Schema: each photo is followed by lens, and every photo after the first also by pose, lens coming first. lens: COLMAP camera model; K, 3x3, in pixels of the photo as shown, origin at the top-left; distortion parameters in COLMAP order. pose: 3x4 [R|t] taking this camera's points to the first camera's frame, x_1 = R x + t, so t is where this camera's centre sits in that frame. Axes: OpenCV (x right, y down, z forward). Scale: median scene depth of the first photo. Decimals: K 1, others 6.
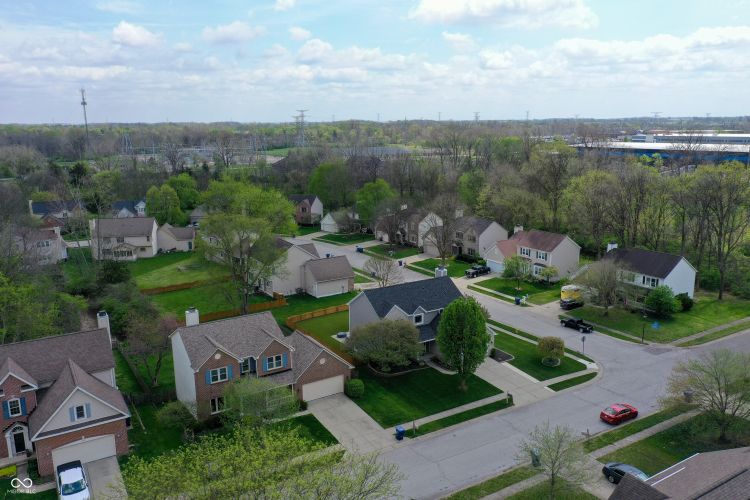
lens RADIAL K [[594.3, 0, 375.0], [0, 594.3, 250.0], [0, 0, 1]] dist [0.015476, -0.004739]
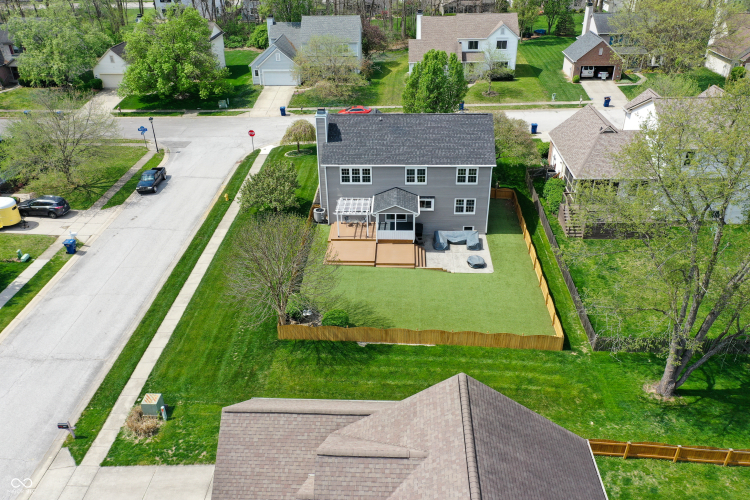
lens RADIAL K [[594.3, 0, 375.0], [0, 594.3, 250.0], [0, 0, 1]] dist [0.015476, -0.004739]
pose [[-0.825577, -0.262504, 0.499513, -0.276668], [0.143727, 0.758194, 0.635991, -0.250889], [-0.545678, 0.596853, -0.588219, 1.567582]]
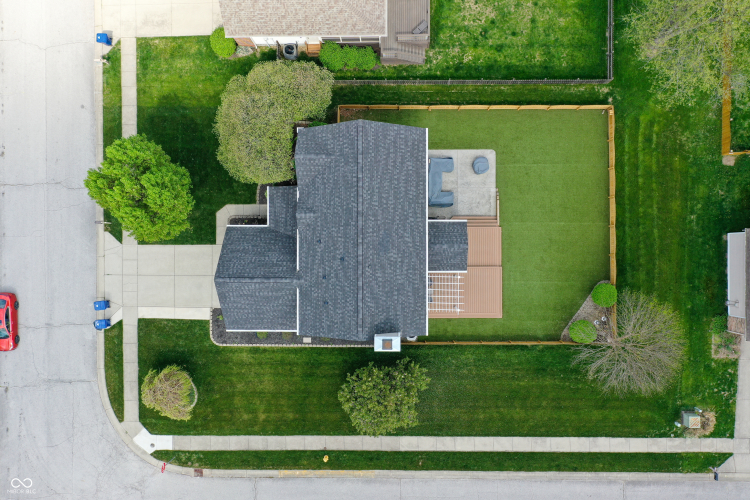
lens RADIAL K [[594.3, 0, 375.0], [0, 594.3, 250.0], [0, 0, 1]] dist [0.015476, -0.004739]
pose [[-0.525572, 0.850675, 0.011237, 0.066237], [-0.154793, -0.108606, 0.981959, -0.430888], [0.836548, 0.514351, 0.188759, 0.994383]]
